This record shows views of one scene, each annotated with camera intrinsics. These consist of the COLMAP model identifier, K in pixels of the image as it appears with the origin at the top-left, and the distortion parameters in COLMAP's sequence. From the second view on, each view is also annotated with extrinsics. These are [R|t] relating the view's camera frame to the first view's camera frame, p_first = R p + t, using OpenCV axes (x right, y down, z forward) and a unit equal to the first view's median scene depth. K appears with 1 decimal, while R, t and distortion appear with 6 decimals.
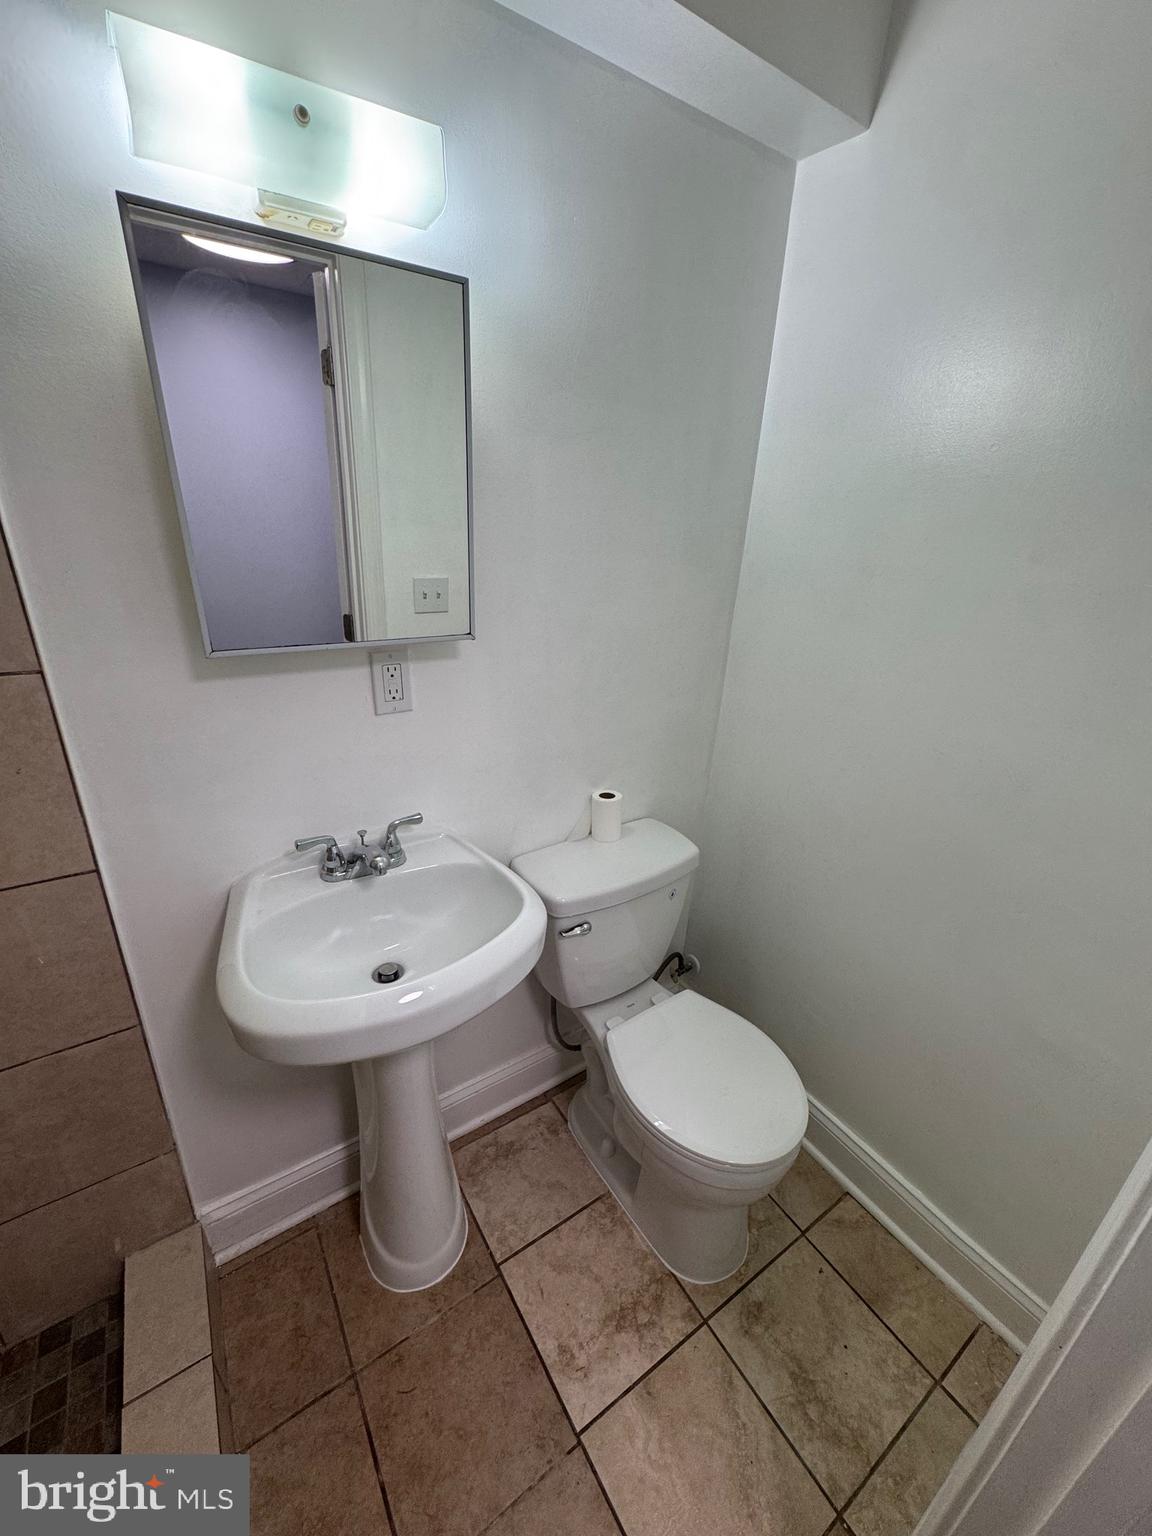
lens RADIAL K [[609.3, 0, 577.7], [0, 609.3, 769.8], [0, 0, 1]] dist [-0.001114, -0.000597]
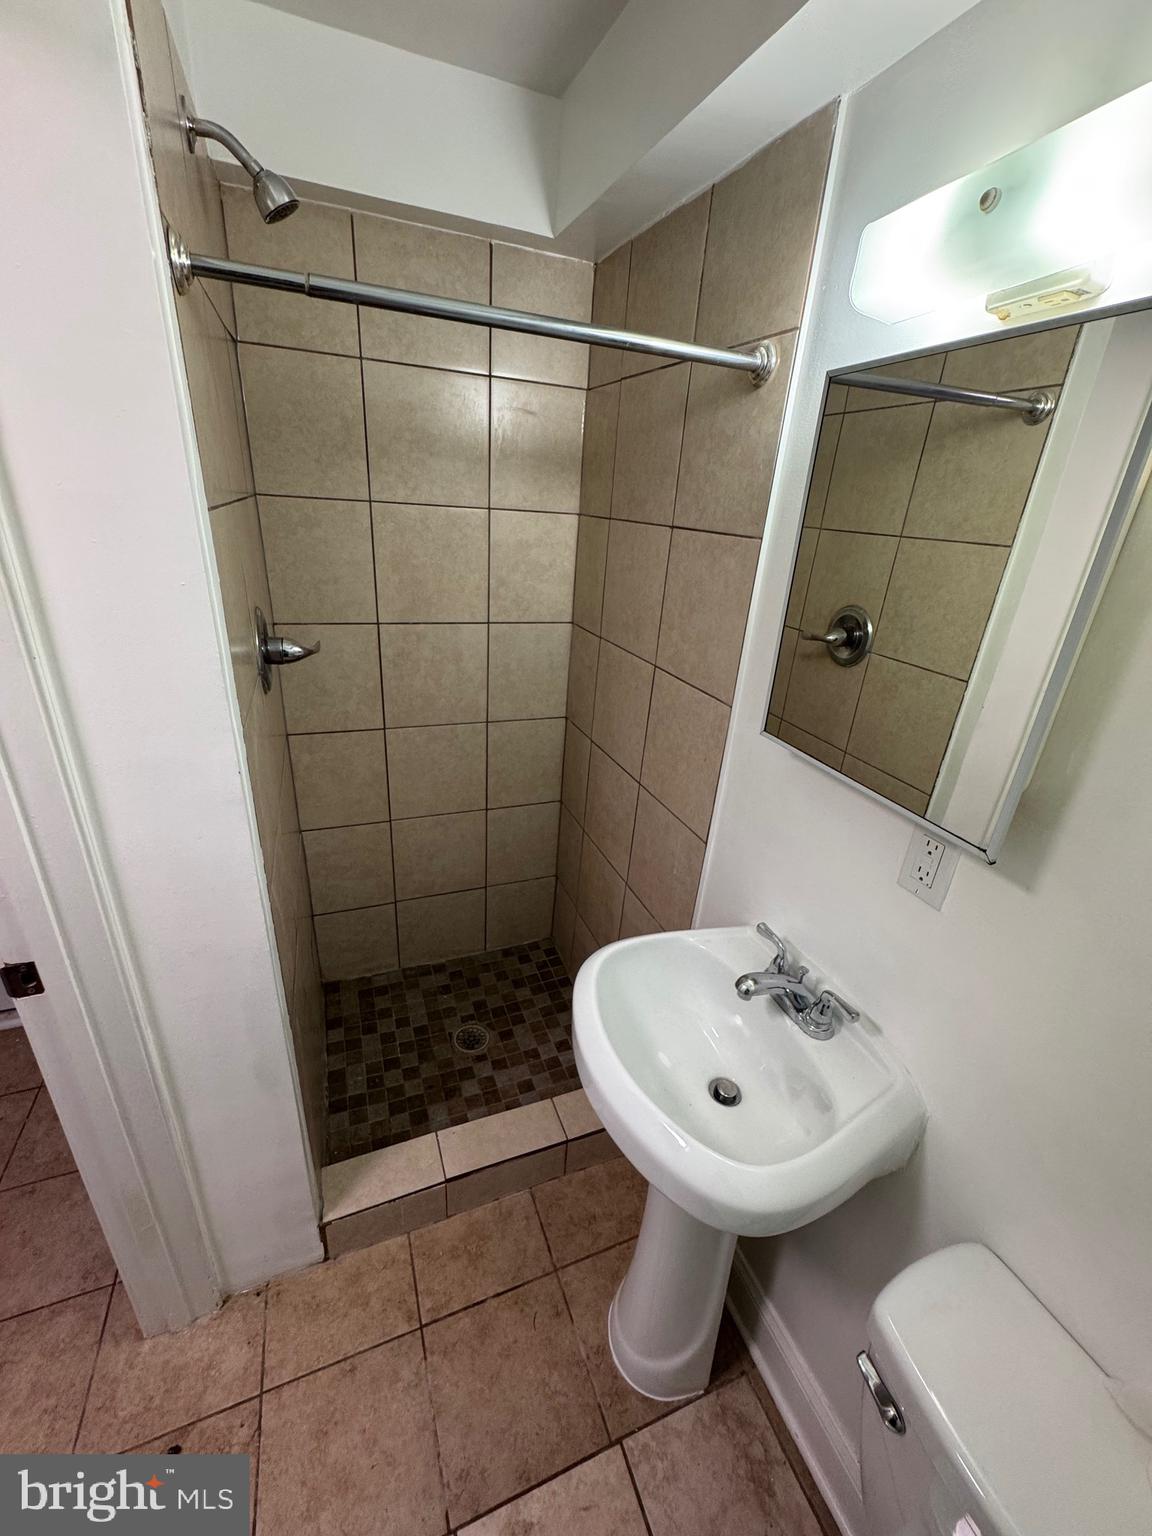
lens RADIAL K [[611.2, 0, 563.7], [0, 611.2, 757.4], [0, 0, 1]] dist [-0.001899, -0.000220]
pose [[-0.209778, 0.326810, -0.921514, 0.426241], [-0.431730, 0.814669, 0.387199, -0.334304], [0.877270, 0.479071, -0.029806, 0.553299]]
